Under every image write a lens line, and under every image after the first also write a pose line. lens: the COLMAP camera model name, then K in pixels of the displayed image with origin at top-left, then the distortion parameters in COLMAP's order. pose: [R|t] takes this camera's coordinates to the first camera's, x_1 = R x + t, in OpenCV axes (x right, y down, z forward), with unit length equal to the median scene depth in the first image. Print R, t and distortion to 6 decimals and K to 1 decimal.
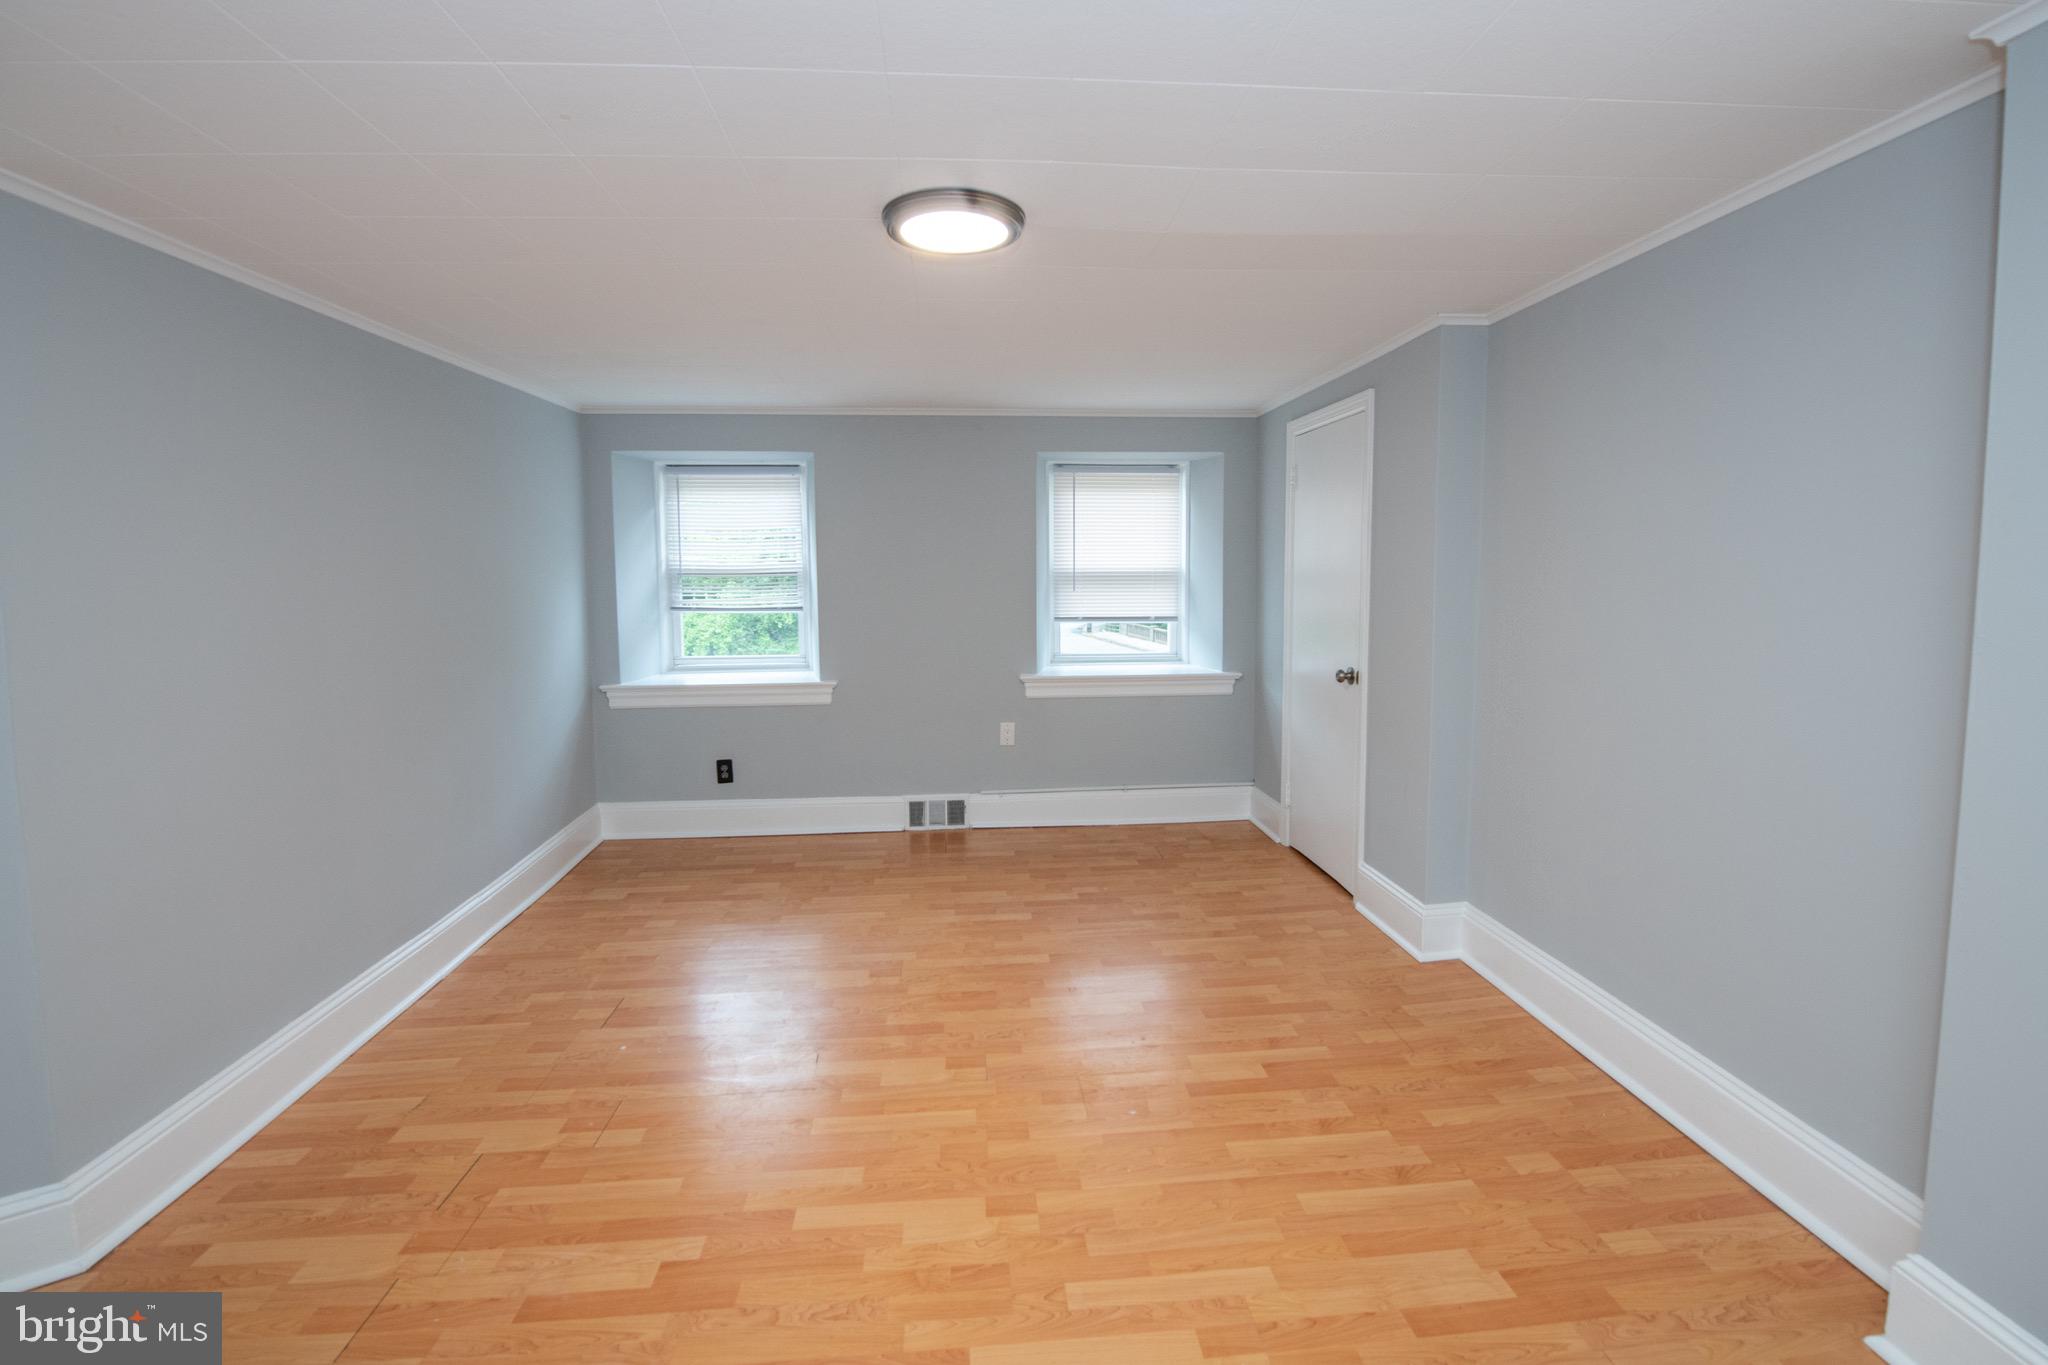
lens RADIAL K [[889.3, 0, 1037.8], [0, 889.3, 641.0], [0, 0, 1]] dist [-0.016917, -0.001035]
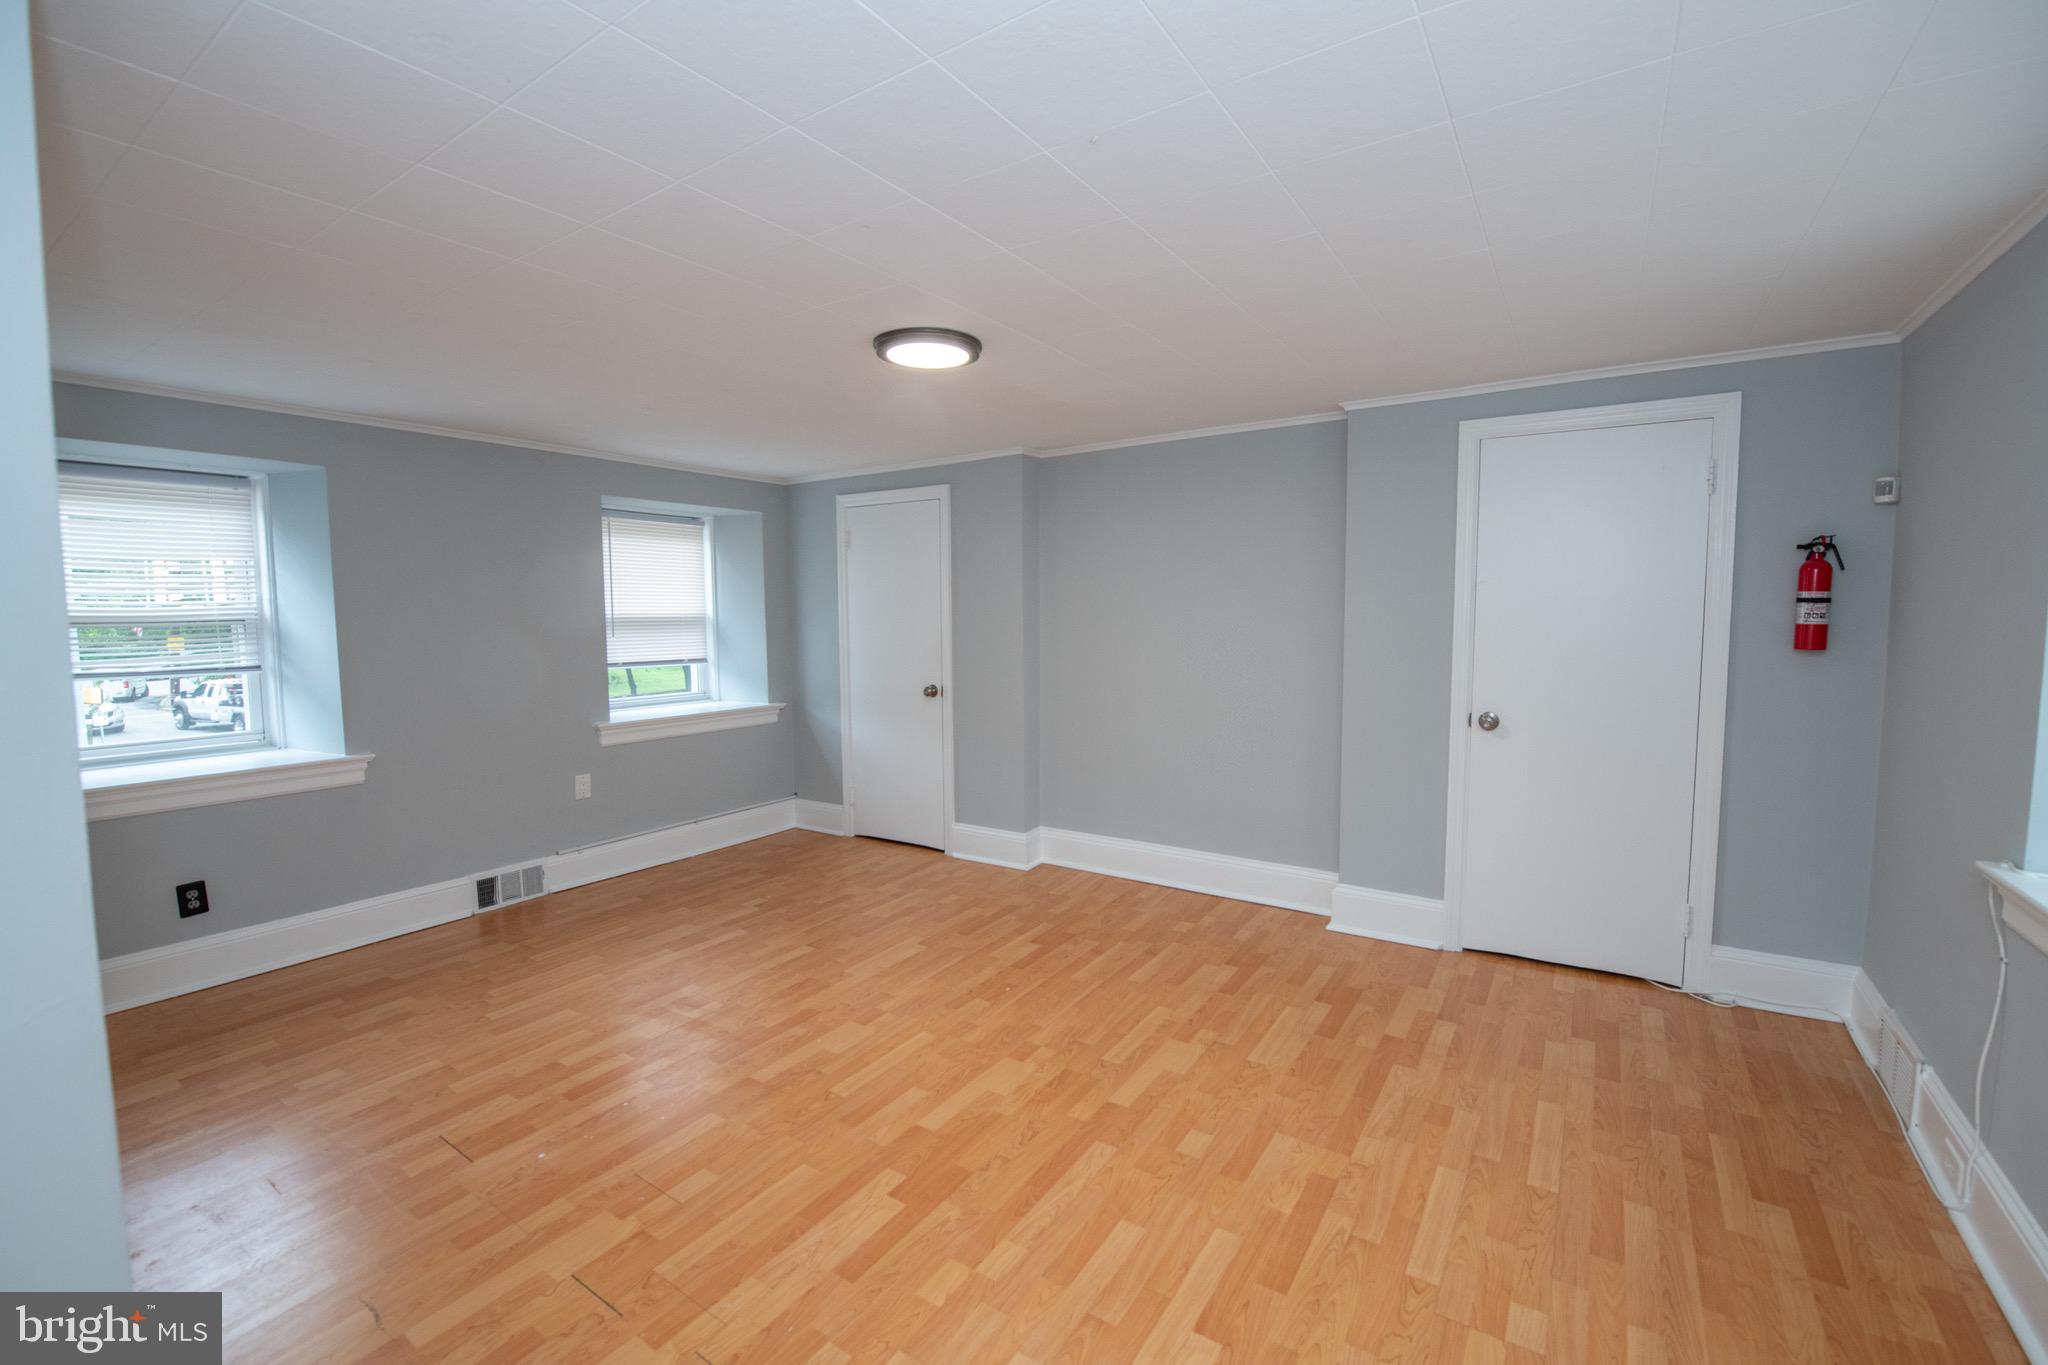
lens RADIAL K [[838.6, 0, 1055.4], [0, 838.6, 679.3], [0, 0, 1]] dist [-0.015417, -0.001096]
pose [[0.616756, -0.063047, 0.784626, -0.530859], [0.067735, 0.997341, 0.026895, -0.000507], [-0.784235, 0.036559, 0.619386, 0.047108]]
